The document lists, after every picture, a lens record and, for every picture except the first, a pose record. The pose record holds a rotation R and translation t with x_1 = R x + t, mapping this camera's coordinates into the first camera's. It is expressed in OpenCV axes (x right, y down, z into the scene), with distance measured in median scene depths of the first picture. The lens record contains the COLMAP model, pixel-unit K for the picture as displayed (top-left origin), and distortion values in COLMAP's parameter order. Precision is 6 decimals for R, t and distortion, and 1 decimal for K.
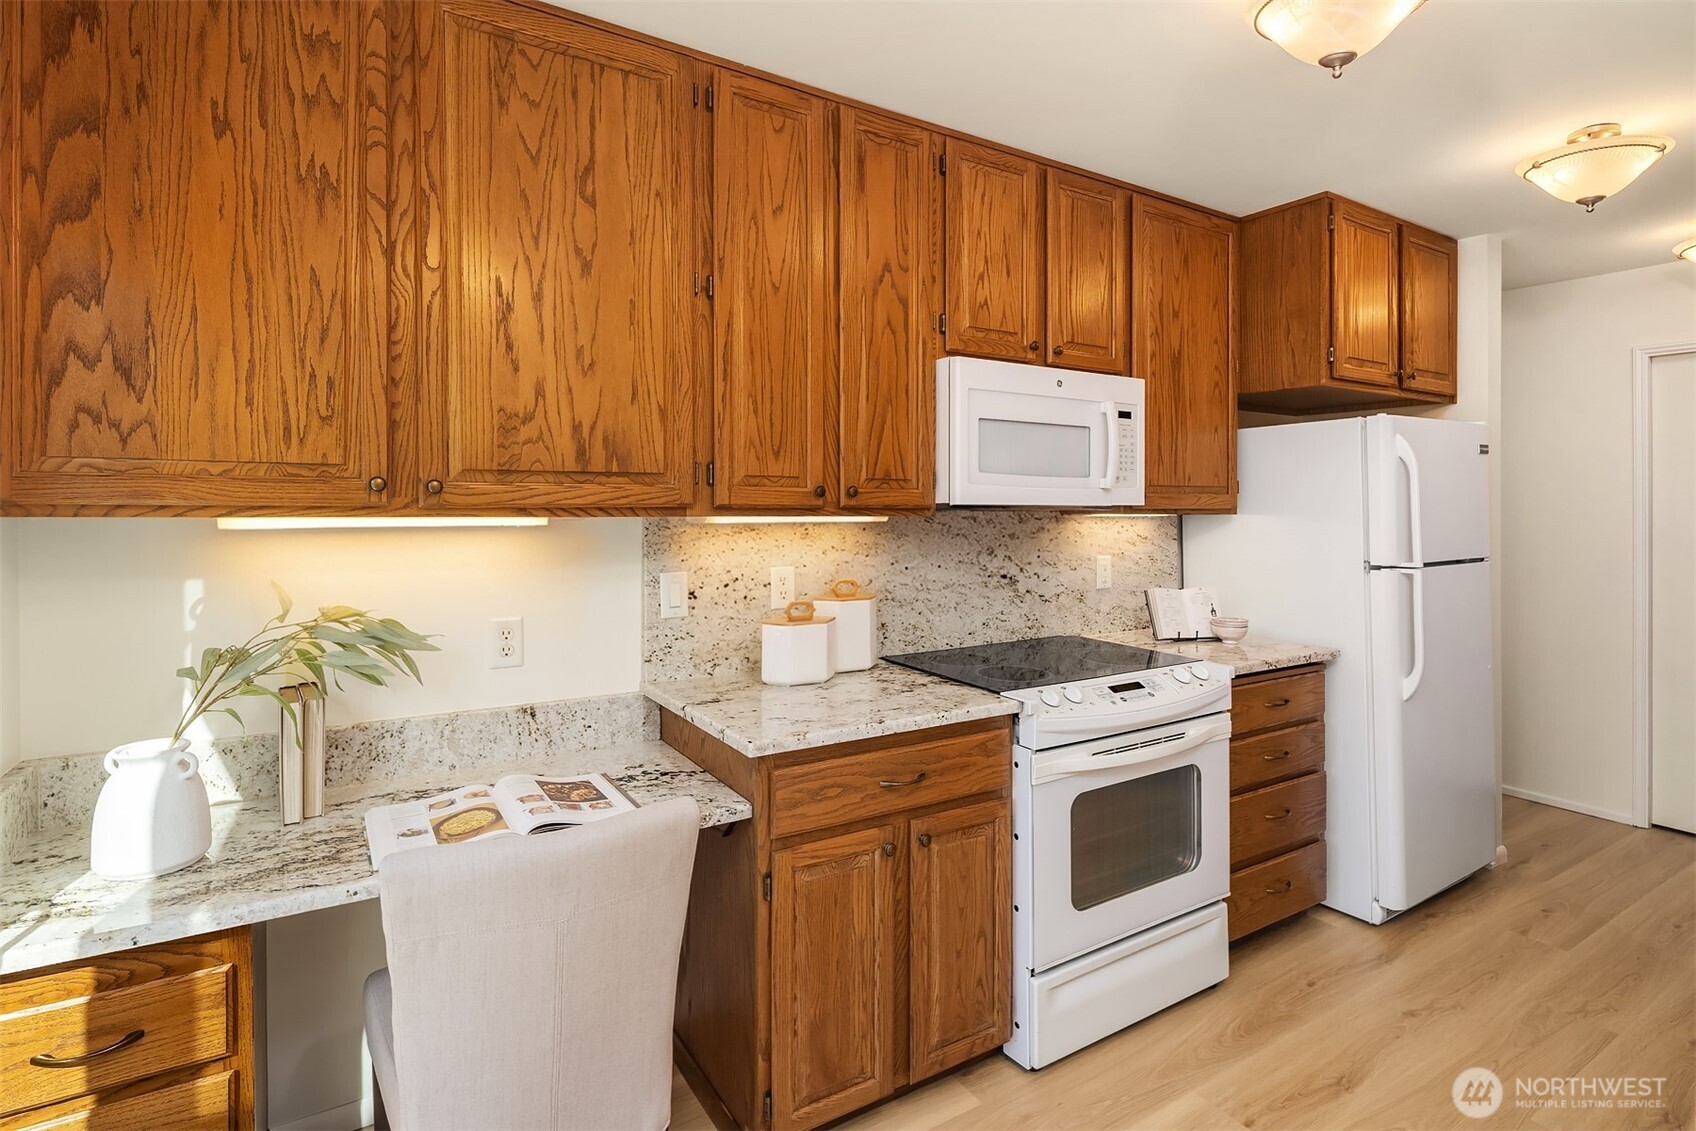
lens RADIAL K [[839.8, 0, 849.2], [0, 839.8, 502.2], [0, 0, 1]] dist [0.000760, 0.000119]
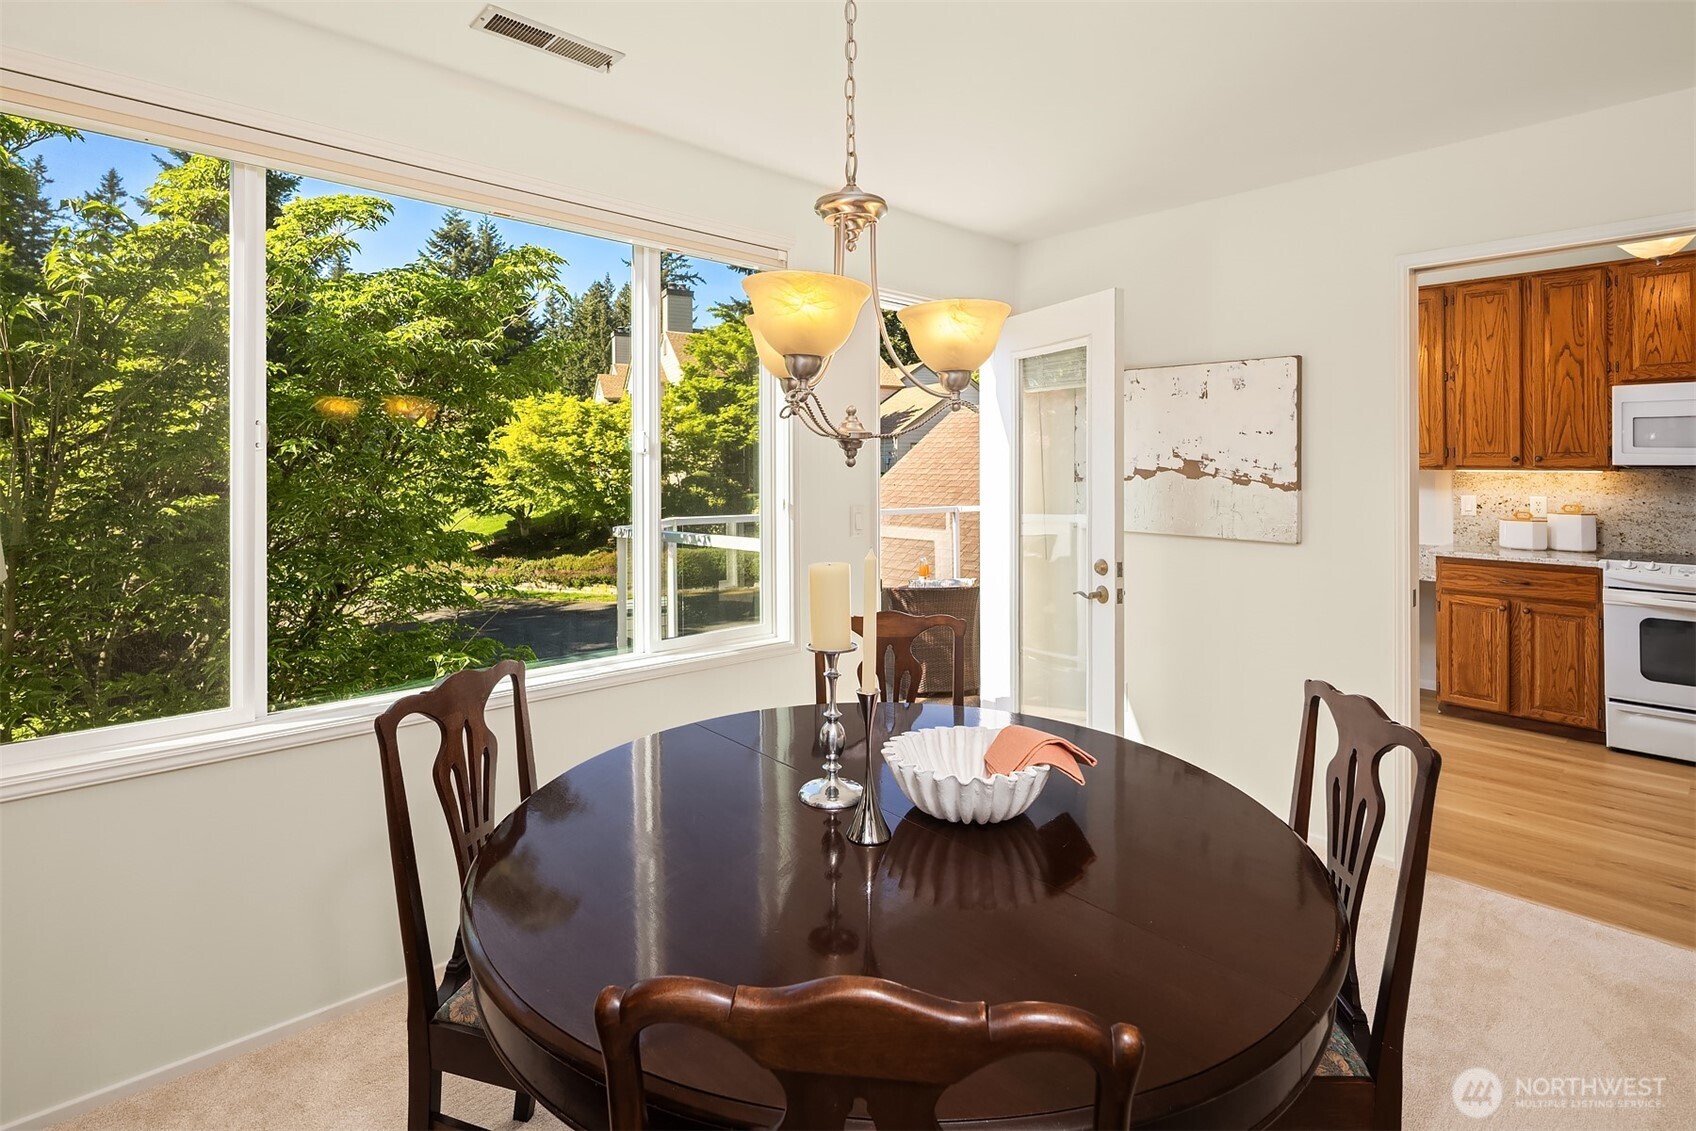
lens RADIAL K [[841.8, 0, 847.5], [0, 841.8, 472.3], [0, 0, 1]] dist [-0.001104, -0.000239]
pose [[0.187984, 0.003084, -0.982167, 1.714432], [-0.000280, 0.999995, 0.003086, 0.014835], [0.982172, -0.000305, 0.187984, -1.076088]]
